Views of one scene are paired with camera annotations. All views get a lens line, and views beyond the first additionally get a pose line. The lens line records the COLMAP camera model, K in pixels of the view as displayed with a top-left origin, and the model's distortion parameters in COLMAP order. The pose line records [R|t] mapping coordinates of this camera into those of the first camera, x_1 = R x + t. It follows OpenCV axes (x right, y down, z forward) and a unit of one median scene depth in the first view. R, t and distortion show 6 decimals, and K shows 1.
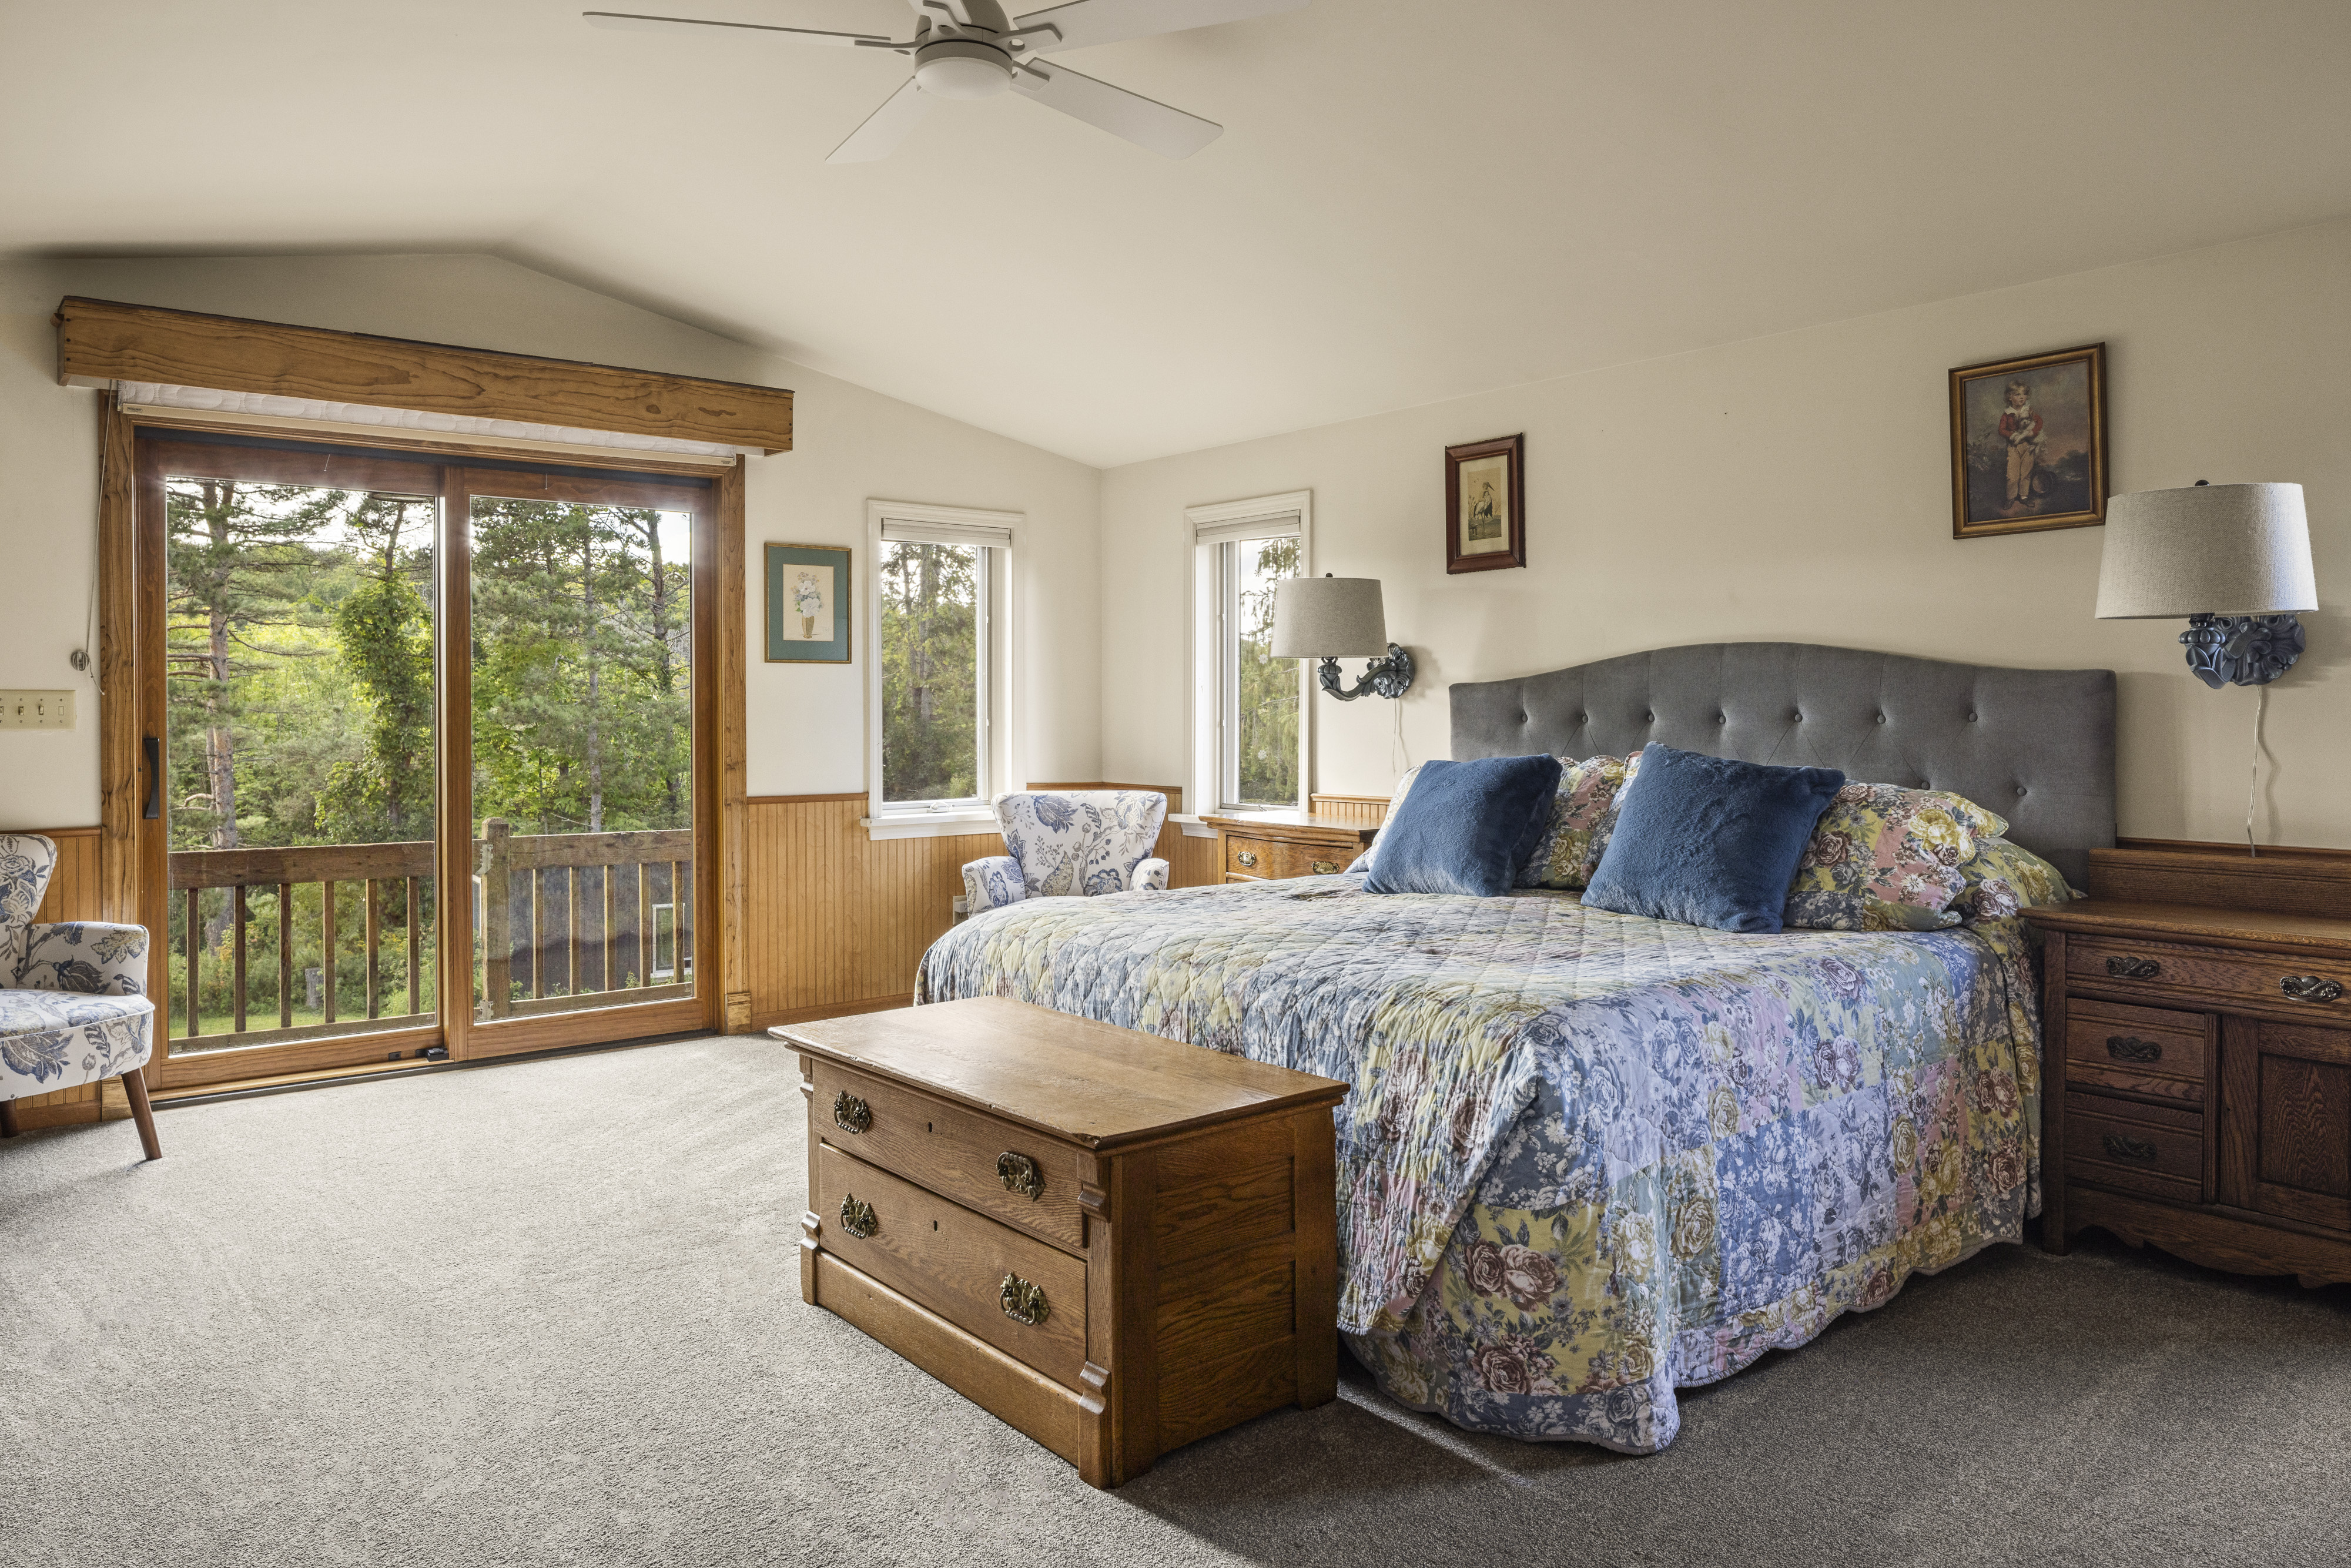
lens RADIAL K [[1587.8, 0, 1162.3], [0, 1587.8, 718.9], [0, 0, 1]] dist [-0.010515, 0.001985]
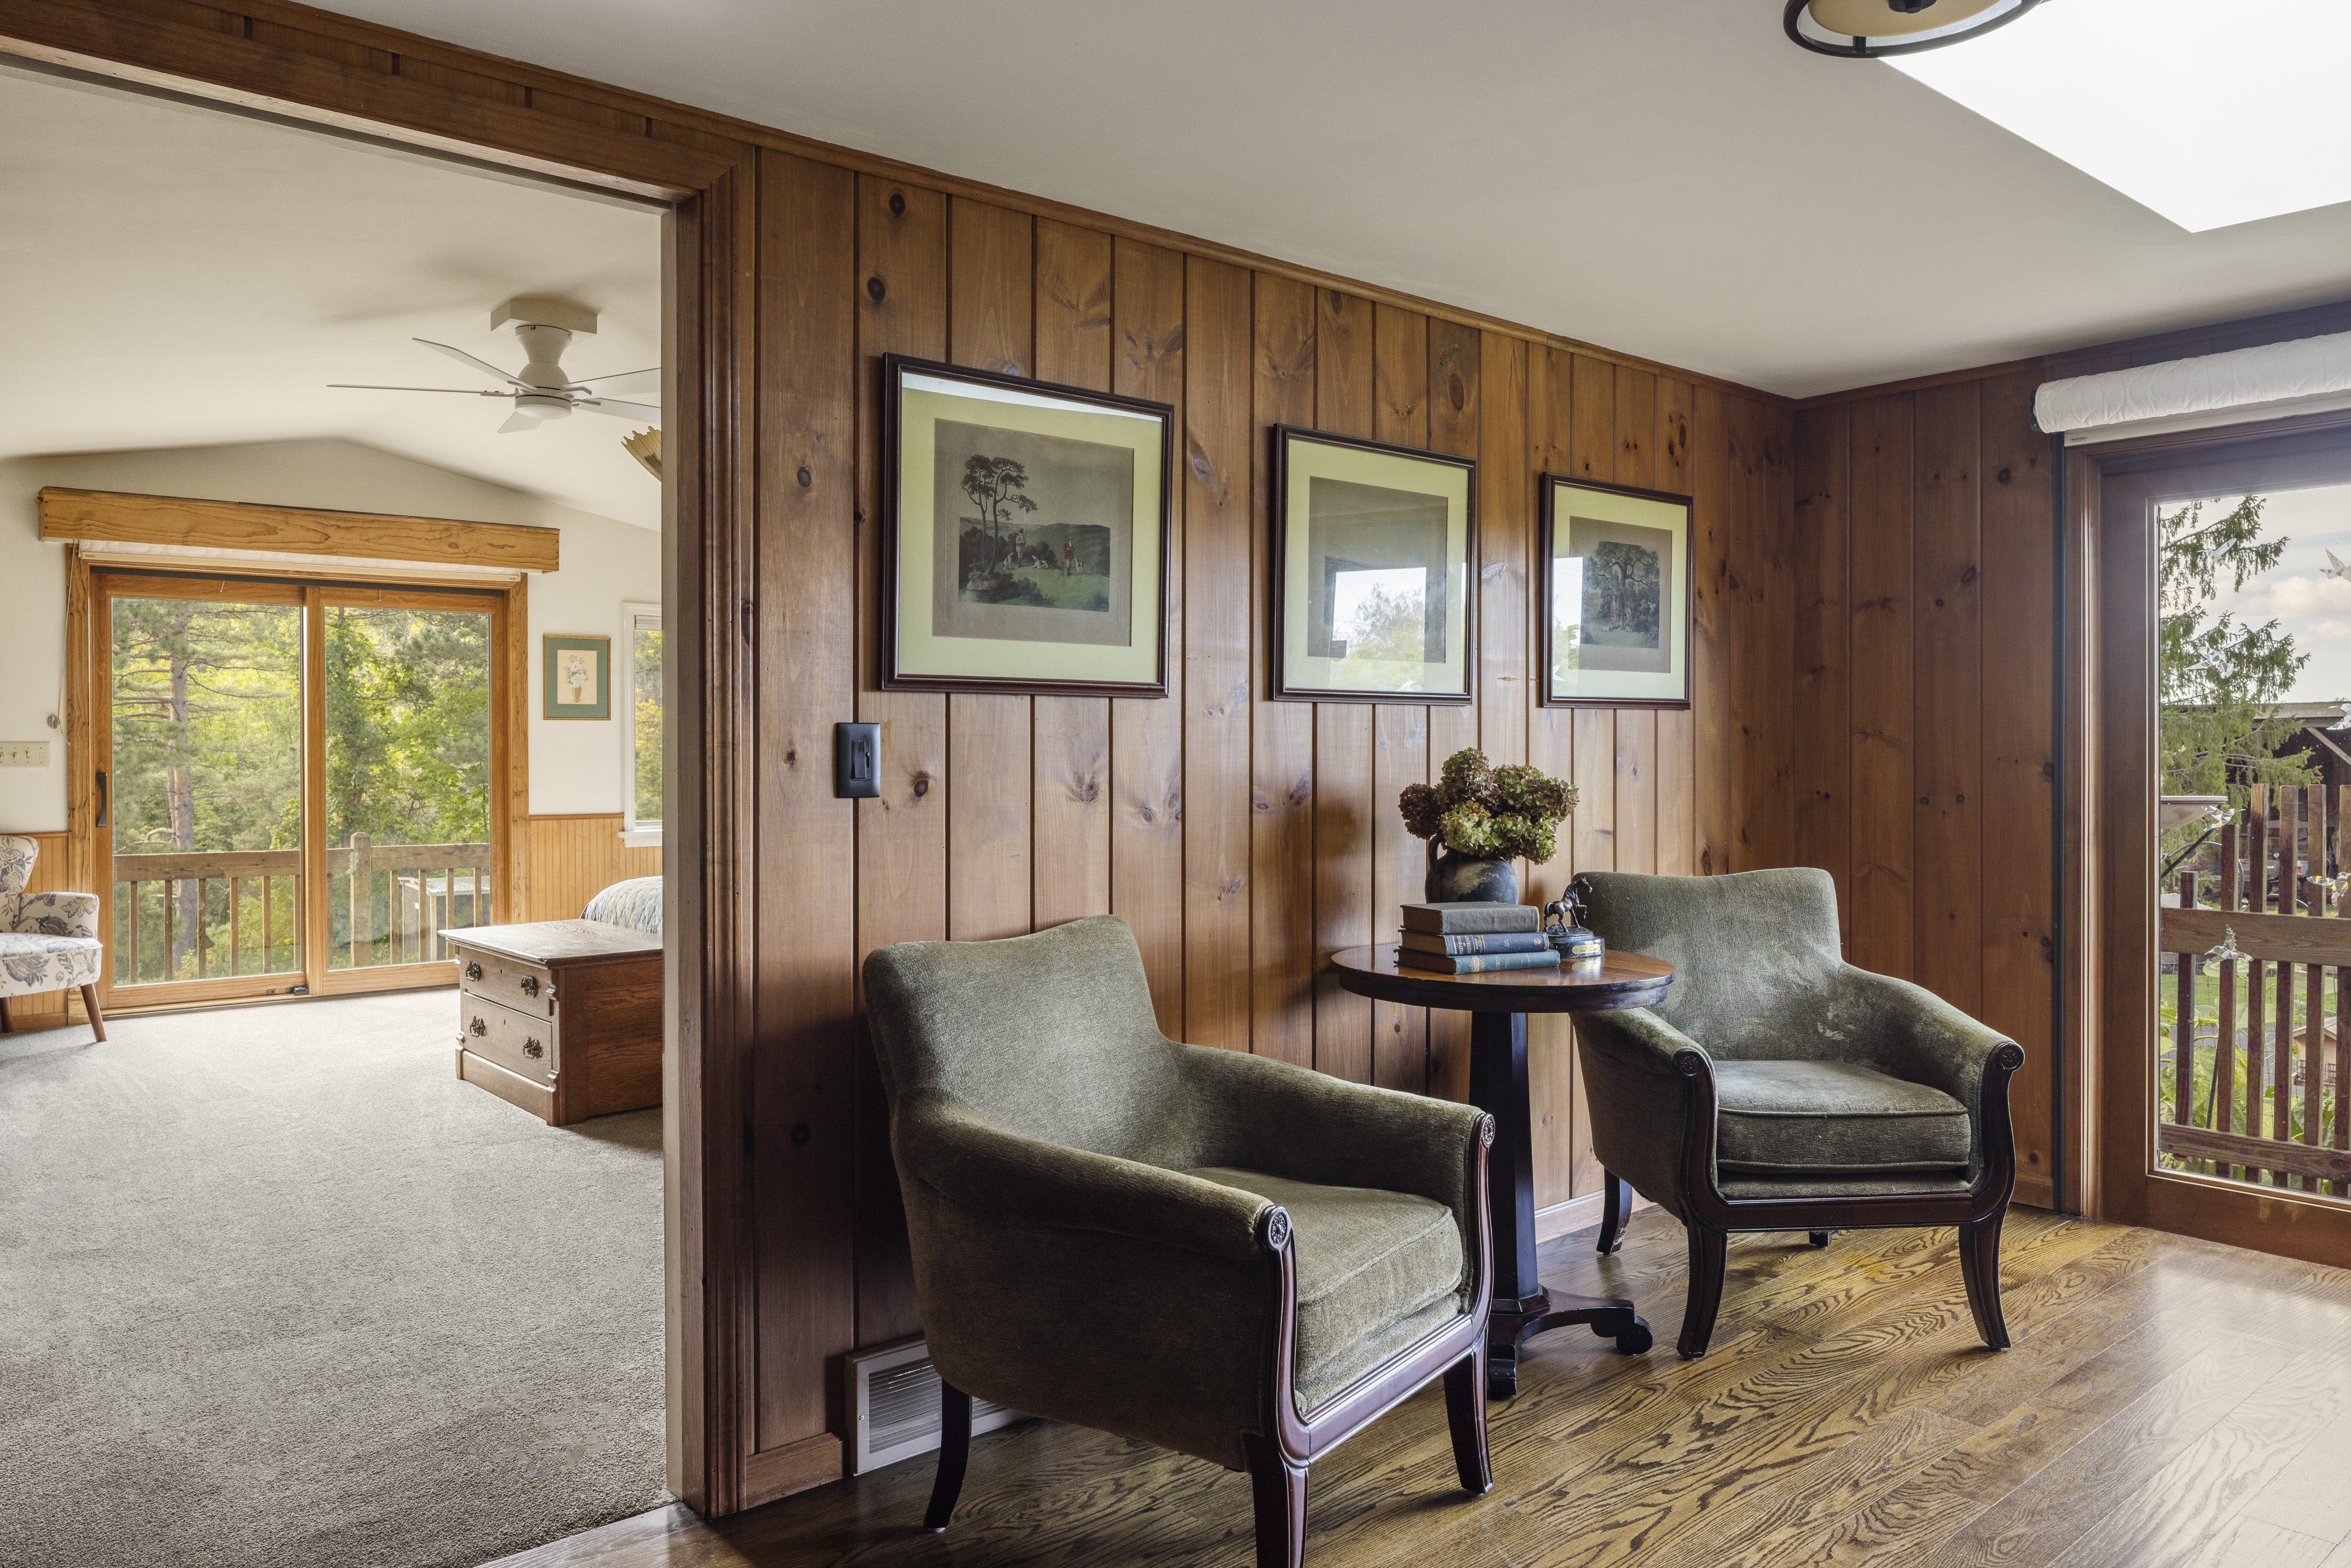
lens RADIAL K [[1587.8, 0, 1157.6], [0, 1587.8, 758.6], [0, 0, 1]] dist [-0.010515, 0.001985]
pose [[0.999922, 0.000545, 0.012517, 0.366407], [-0.000553, 1.000000, 0.000615, -0.003451], [-0.012517, -0.000622, 0.999921, -0.545875]]
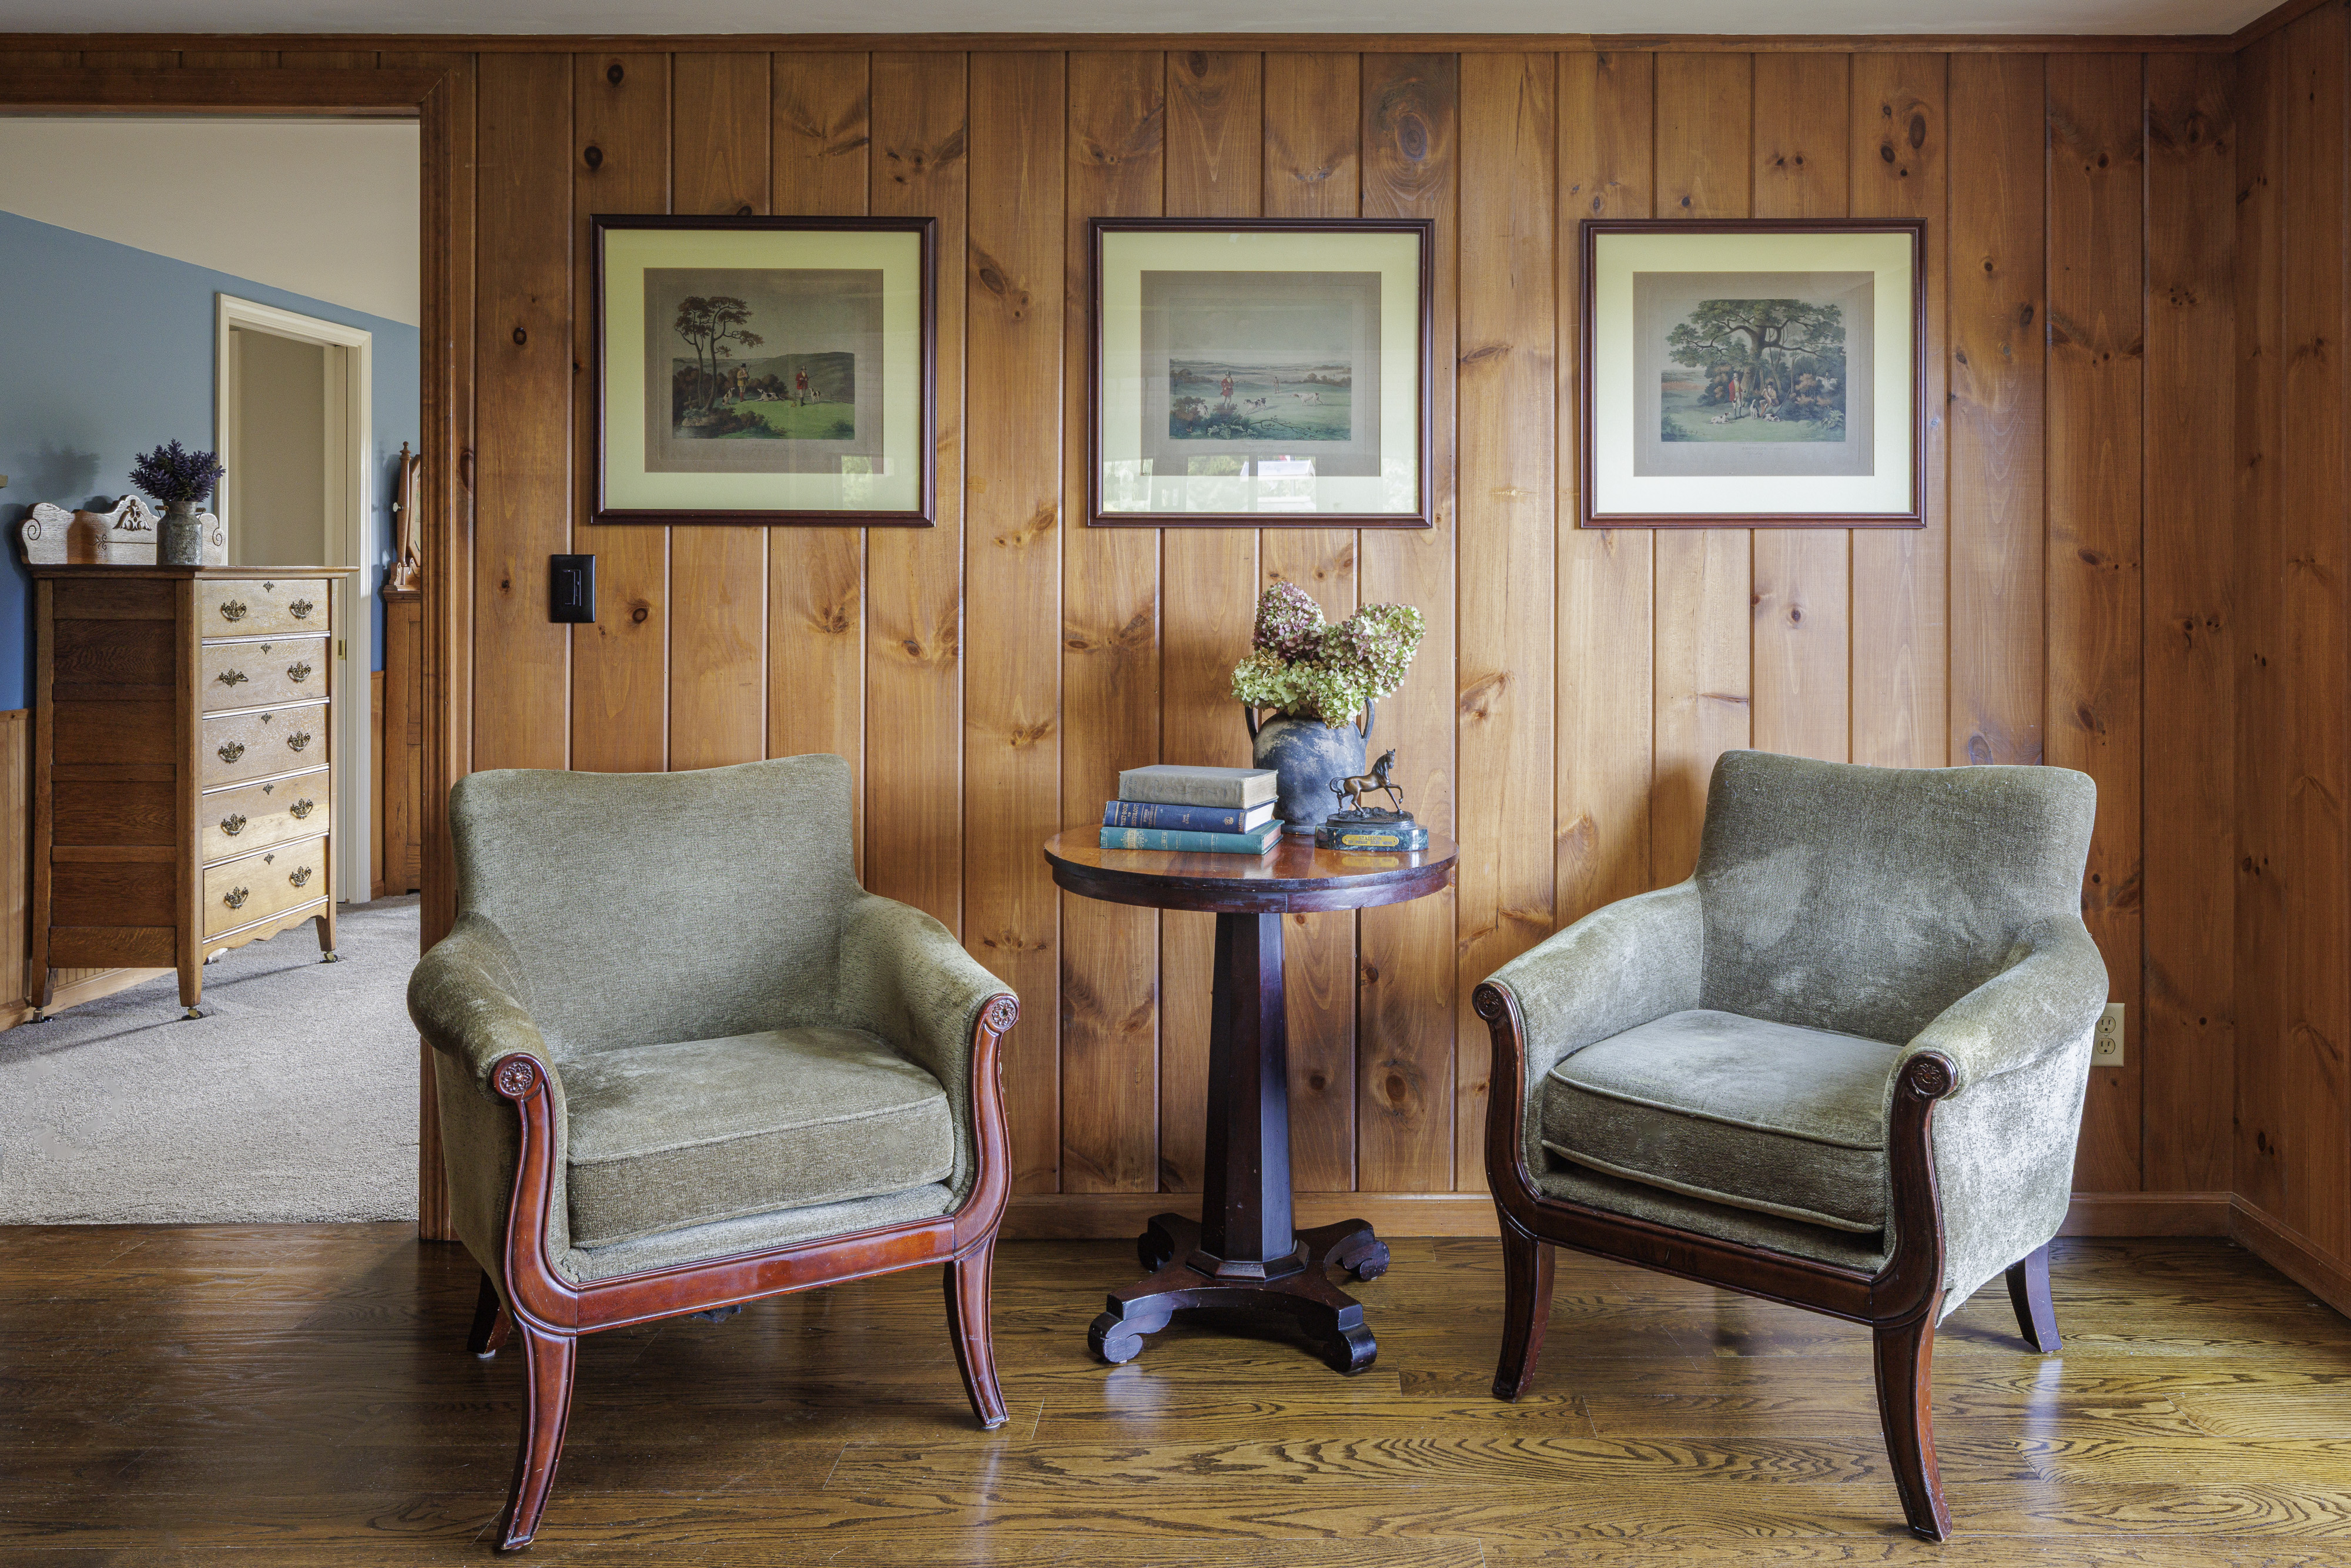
lens RADIAL K [[1727.0, 0, 1288.3], [0, 1727.0, 593.4], [0, 0, 1]] dist [0.001894, -0.002432]
pose [[0.777213, 0.005198, -0.629216, 0.941986], [-0.009280, 0.999952, -0.003203, -0.000870], [0.629169, 0.008328, 0.777224, -0.315212]]
